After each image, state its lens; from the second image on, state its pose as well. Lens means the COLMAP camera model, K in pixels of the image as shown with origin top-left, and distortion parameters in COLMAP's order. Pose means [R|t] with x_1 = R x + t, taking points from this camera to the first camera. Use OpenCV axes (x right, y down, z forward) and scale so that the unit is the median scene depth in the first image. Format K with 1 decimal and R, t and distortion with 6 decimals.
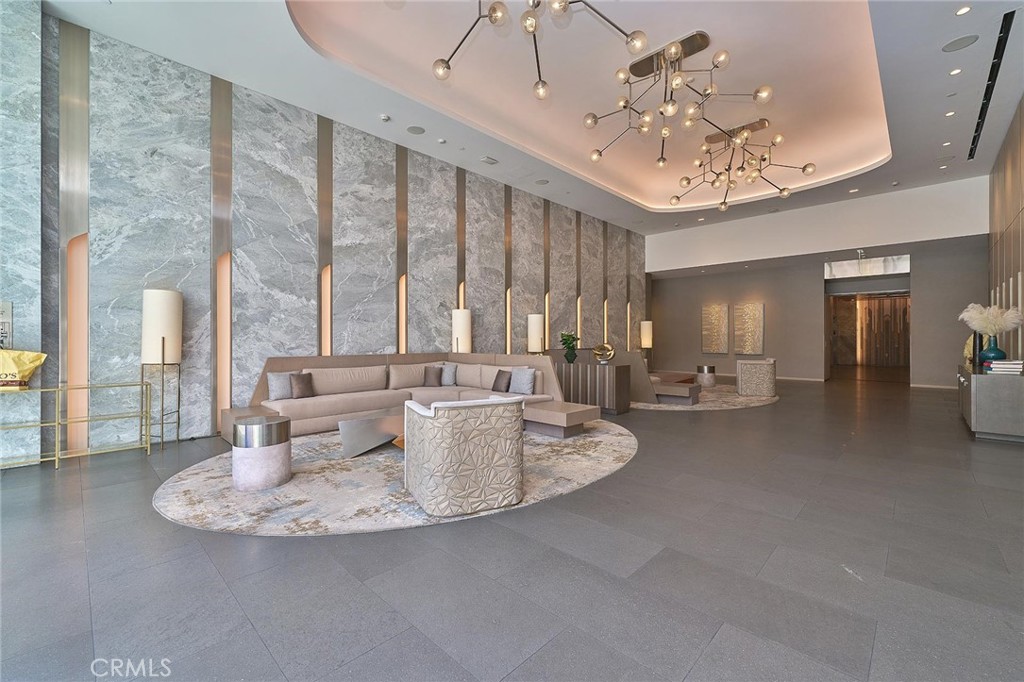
lens RADIAL K [[419.0, 0, 514.1], [0, 419.0, 340.9], [0, 0, 1]] dist [-0.000777, -0.000028]
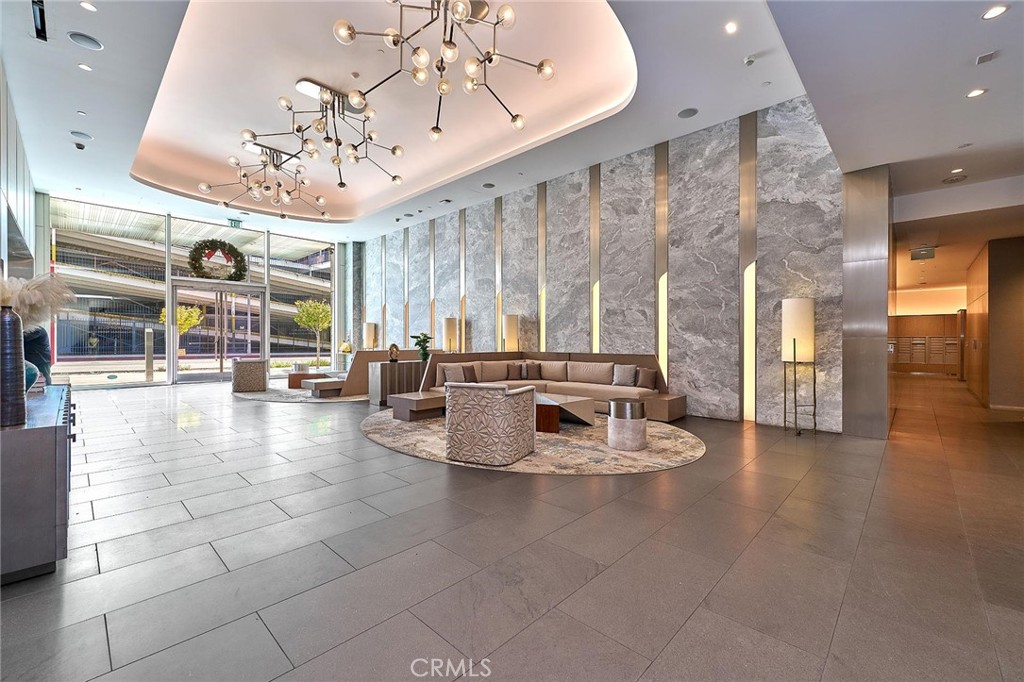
lens RADIAL K [[419.0, 0, 514.2], [0, 419.0, 339.8], [0, 0, 1]] dist [-0.000777, -0.000028]
pose [[0.016581, 0.001292, -0.999862, 0.906401], [-0.002843, 0.999995, 0.001245, -0.006023], [0.999858, 0.002822, 0.016585, 0.874208]]
